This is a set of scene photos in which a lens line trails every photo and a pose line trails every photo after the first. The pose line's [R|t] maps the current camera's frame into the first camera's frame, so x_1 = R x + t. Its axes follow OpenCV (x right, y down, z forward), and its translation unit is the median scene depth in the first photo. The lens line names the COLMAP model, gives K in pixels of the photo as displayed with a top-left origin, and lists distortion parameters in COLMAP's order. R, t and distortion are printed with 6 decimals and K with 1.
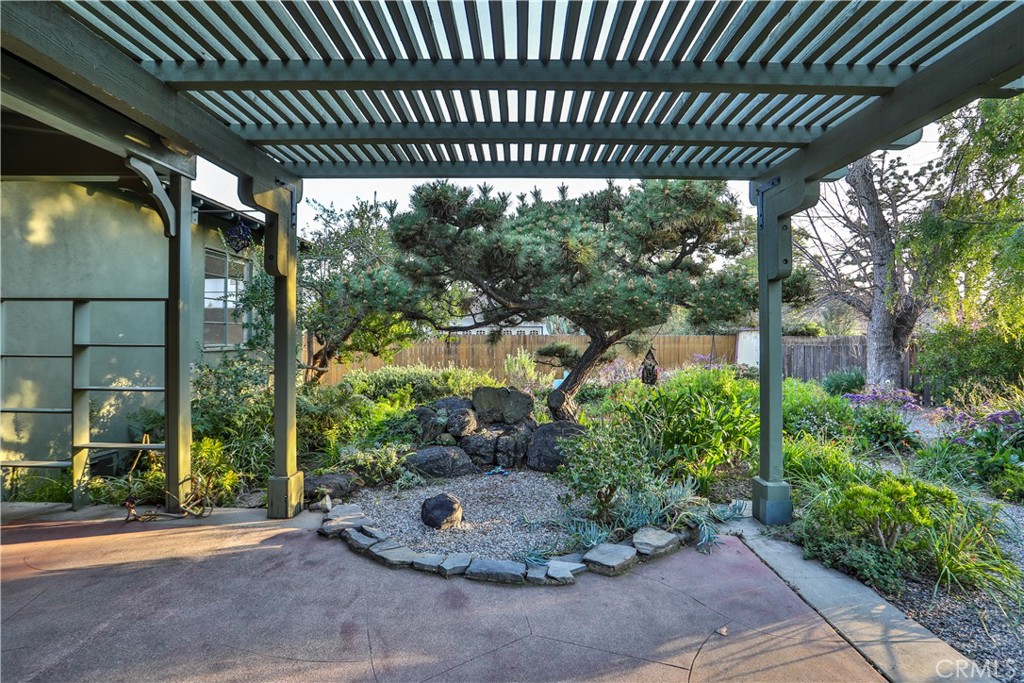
lens RADIAL K [[519.1, 0, 514.4], [0, 519.1, 336.5], [0, 0, 1]] dist [-0.027972, 0.002537]
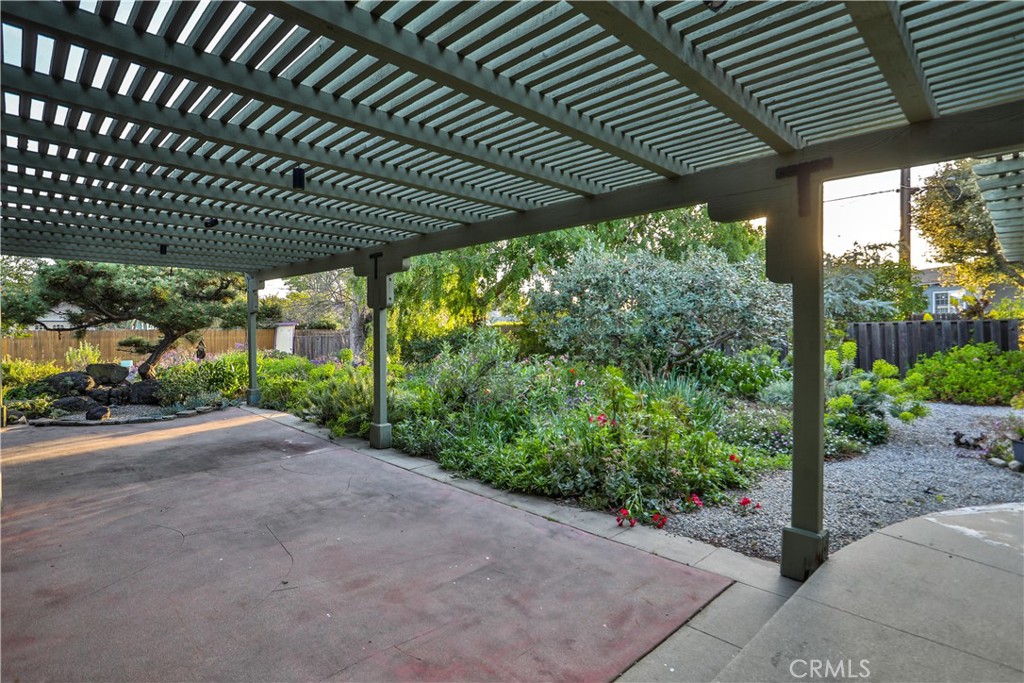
lens RADIAL K [[519.1, 0, 516.9], [0, 519.1, 333.4], [0, 0, 1]] dist [-0.027972, 0.002537]
pose [[0.692963, -0.010032, 0.720904, -0.250256], [0.000942, 0.999915, 0.013009, -0.020539], [-0.720973, -0.008336, 0.692913, -0.971129]]
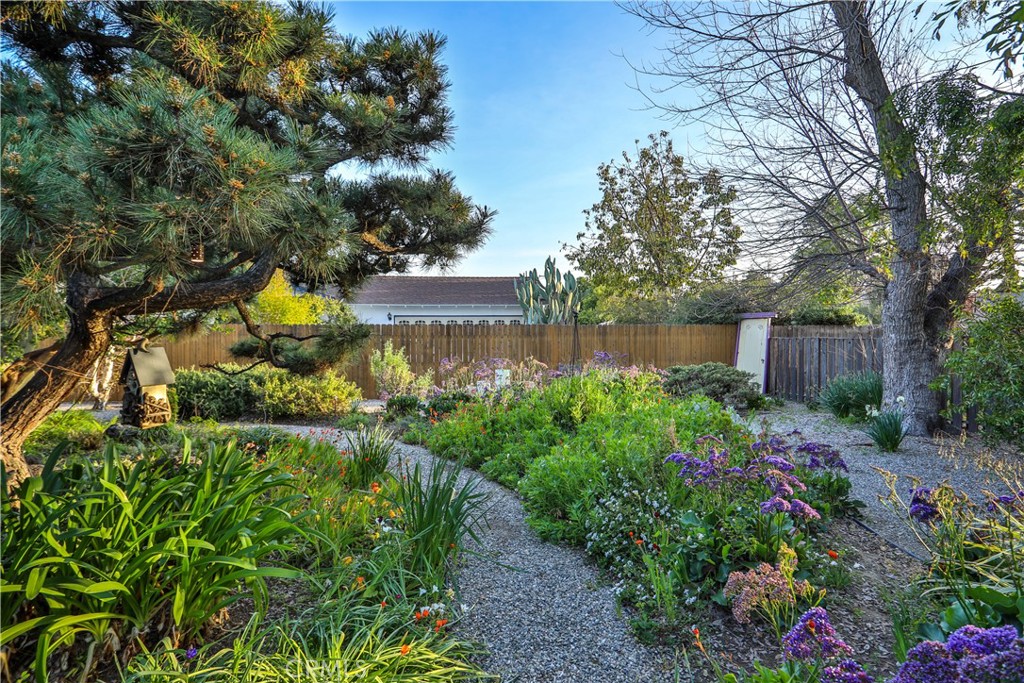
lens RADIAL K [[519.1, 0, 516.0], [0, 519.1, 336.7], [0, 0, 1]] dist [-0.027972, 0.002537]
pose [[0.991312, 0.001930, -0.131520, 0.566200], [0.000556, 0.999822, 0.018860, 0.004598], [0.131533, -0.018770, 0.991134, 0.540862]]
